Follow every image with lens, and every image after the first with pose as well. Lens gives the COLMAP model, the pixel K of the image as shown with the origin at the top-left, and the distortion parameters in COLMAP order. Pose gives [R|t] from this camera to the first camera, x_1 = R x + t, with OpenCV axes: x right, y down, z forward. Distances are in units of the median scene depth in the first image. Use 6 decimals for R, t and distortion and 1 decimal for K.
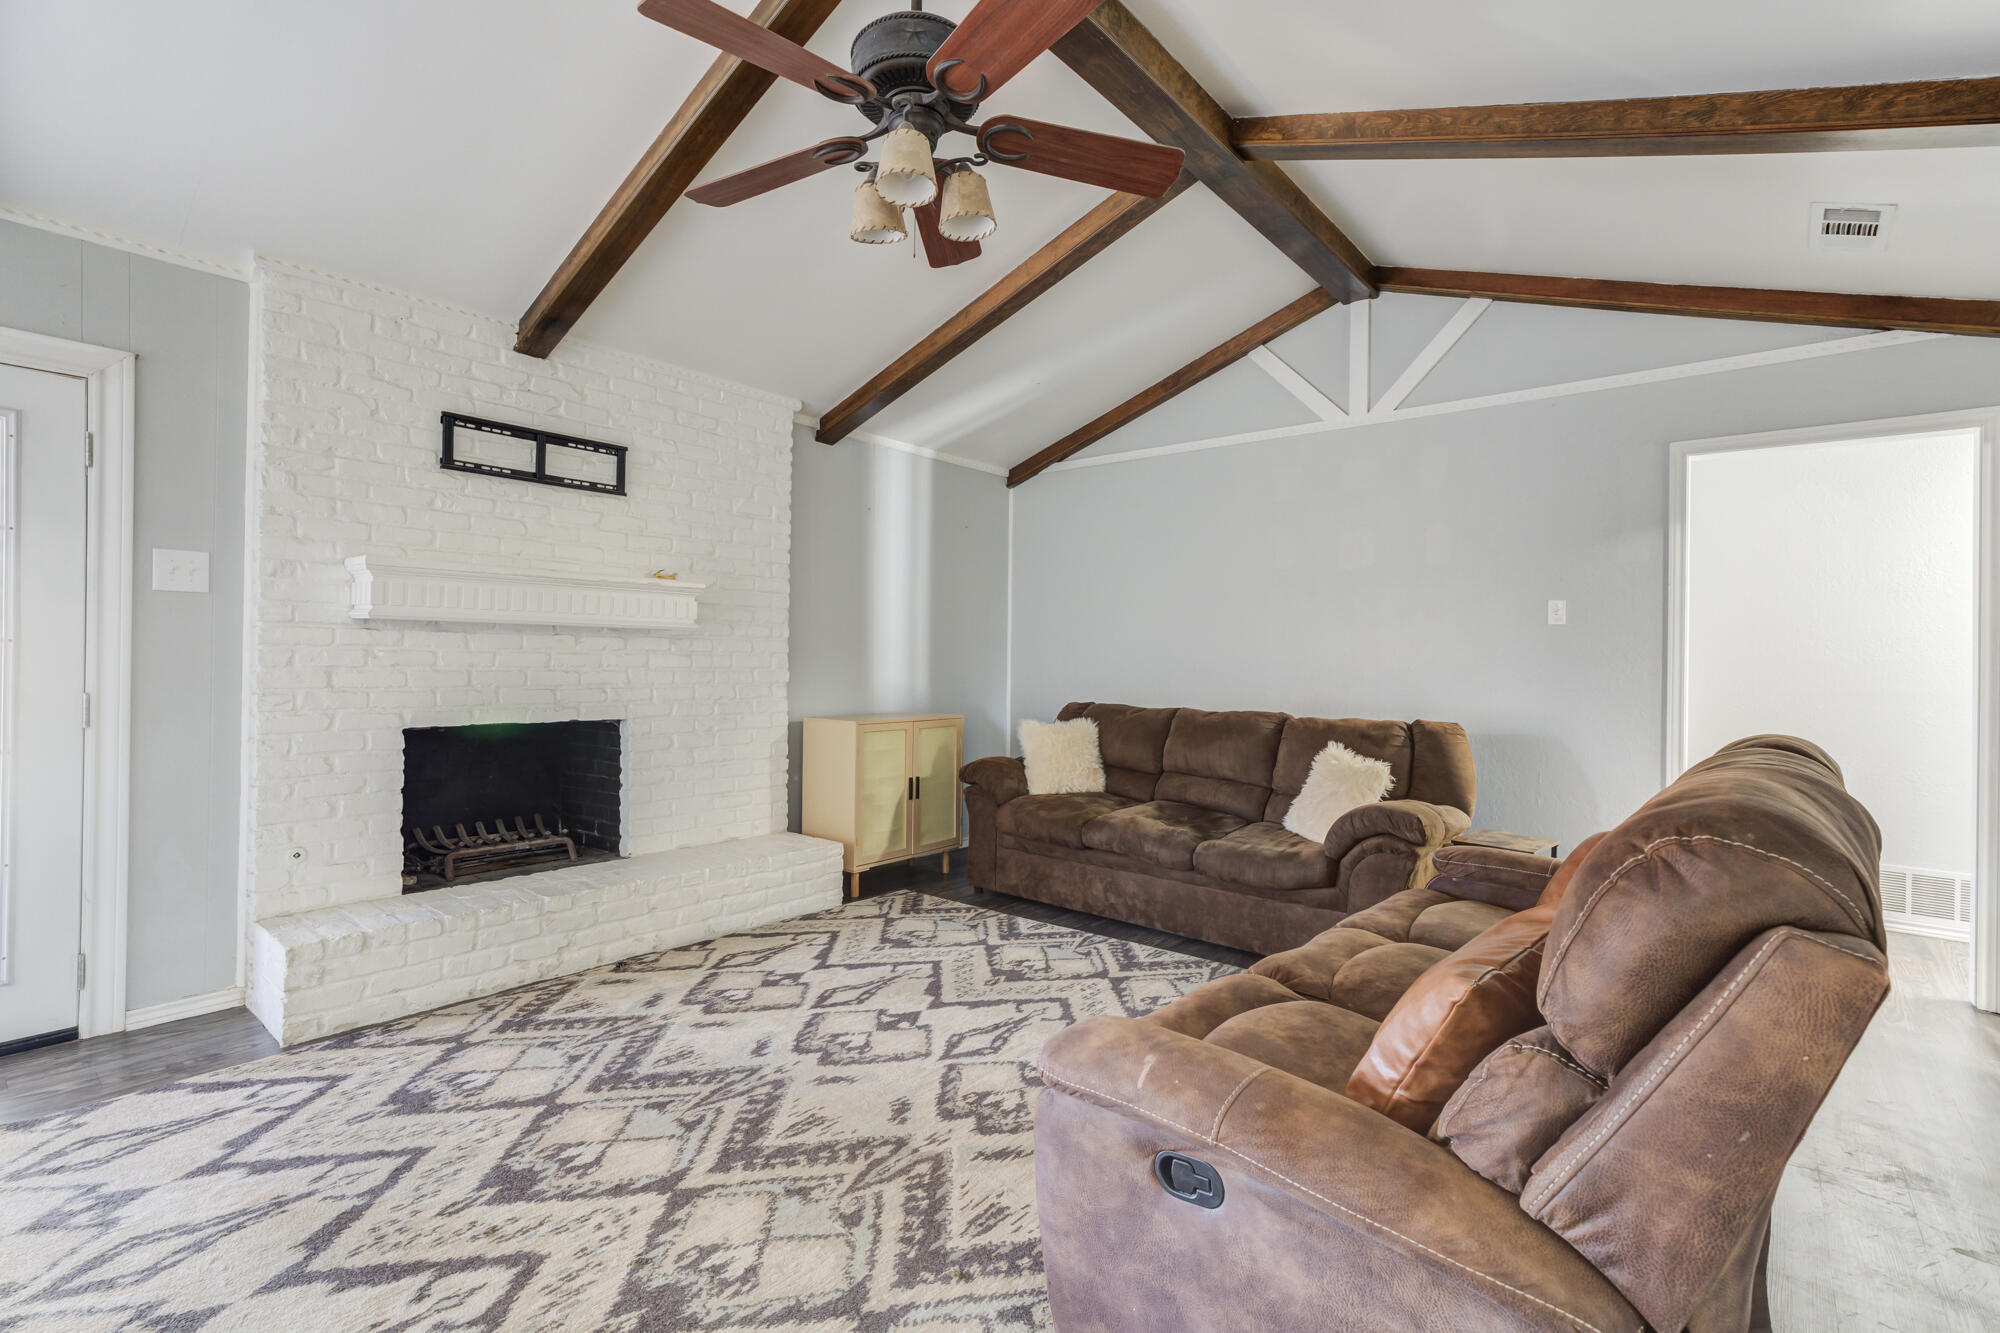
lens RADIAL K [[911.1, 0, 1002.9], [0, 911.1, 661.2], [0, 0, 1]] dist [-0.019313, 0.016762]
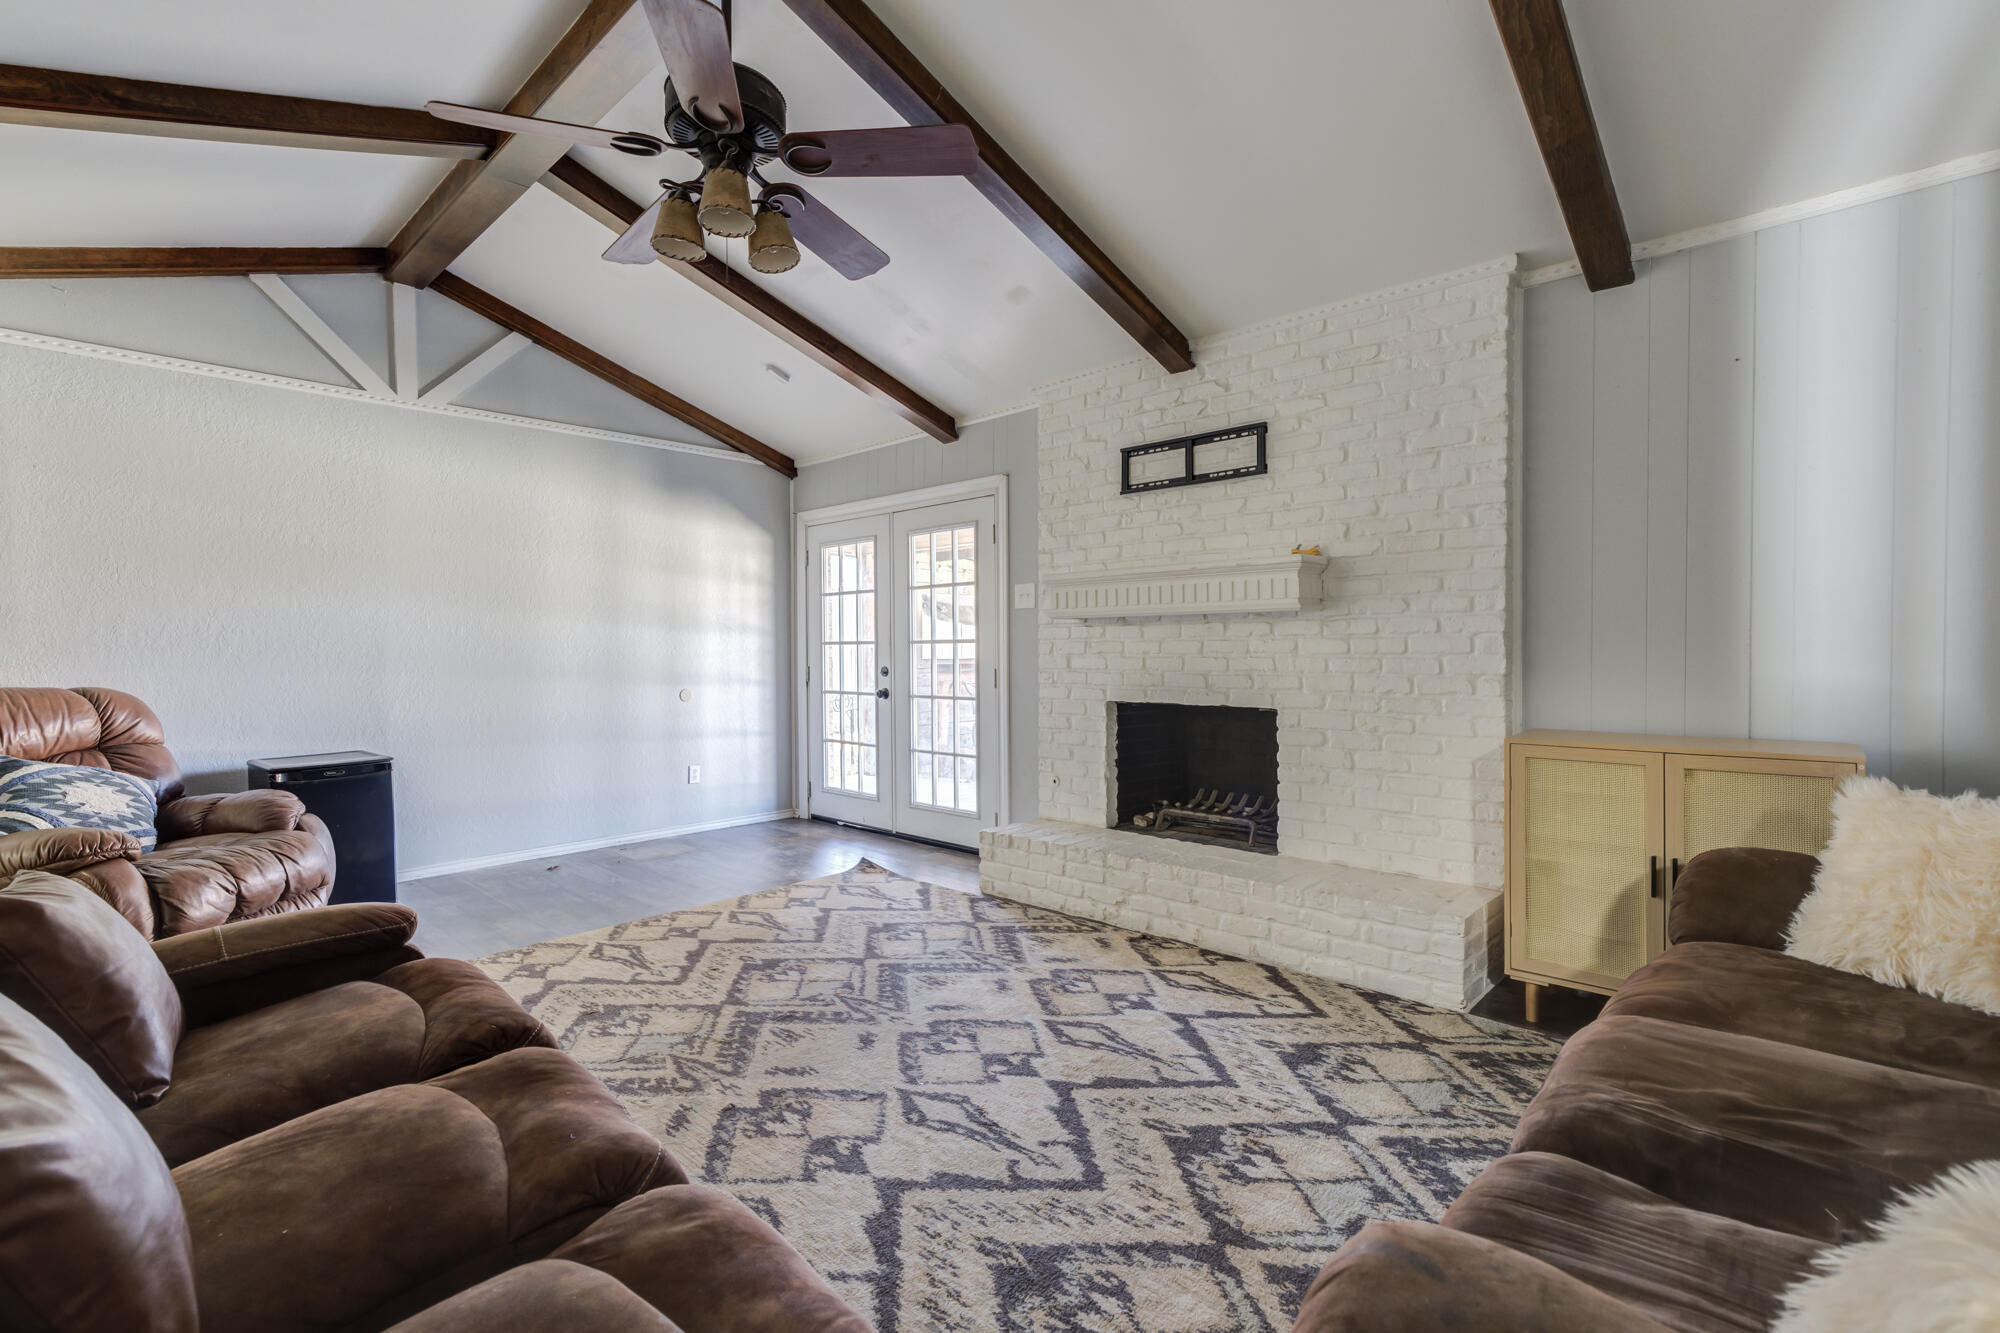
lens RADIAL K [[911.1, 0, 1002.9], [0, 911.1, 661.2], [0, 0, 1]] dist [-0.019313, 0.016762]
pose [[-0.062454, 0.003700, -0.998041, 0.598901], [0.007936, 0.999963, 0.003210, 0.010260], [0.998016, -0.007719, -0.062481, 0.851762]]
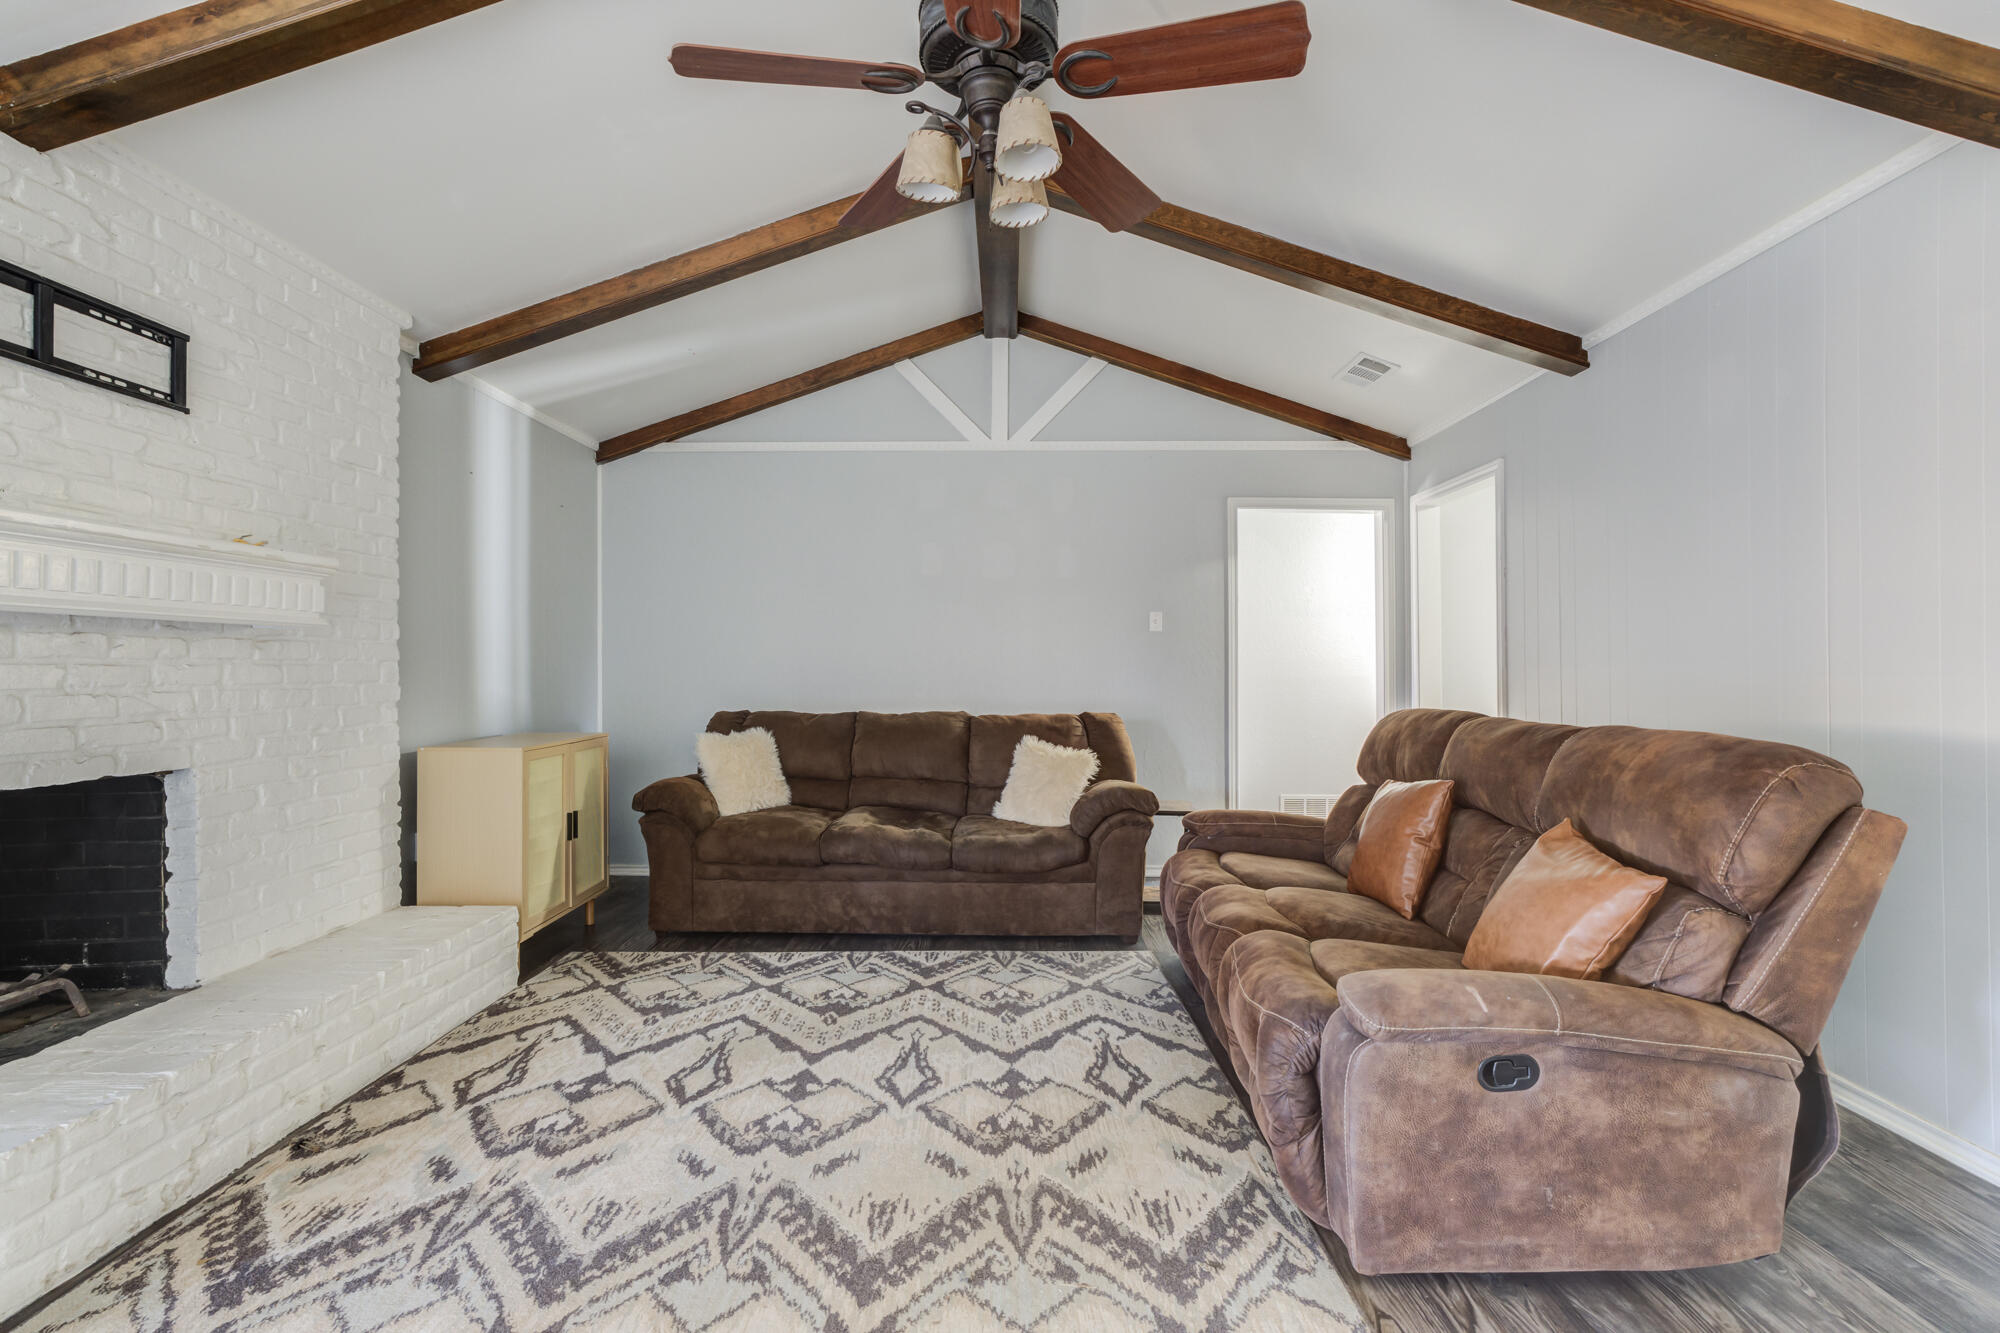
lens RADIAL K [[922.7, 0, 1000.0], [0, 922.7, 666.5], [0, 0, 1]] dist [-0.019033, 0.017843]
pose [[0.774929, -0.014045, 0.631892, -0.417396], [0.011348, 0.999901, 0.008309, -0.006013], [-0.631946, 0.000731, 0.775012, 0.164381]]
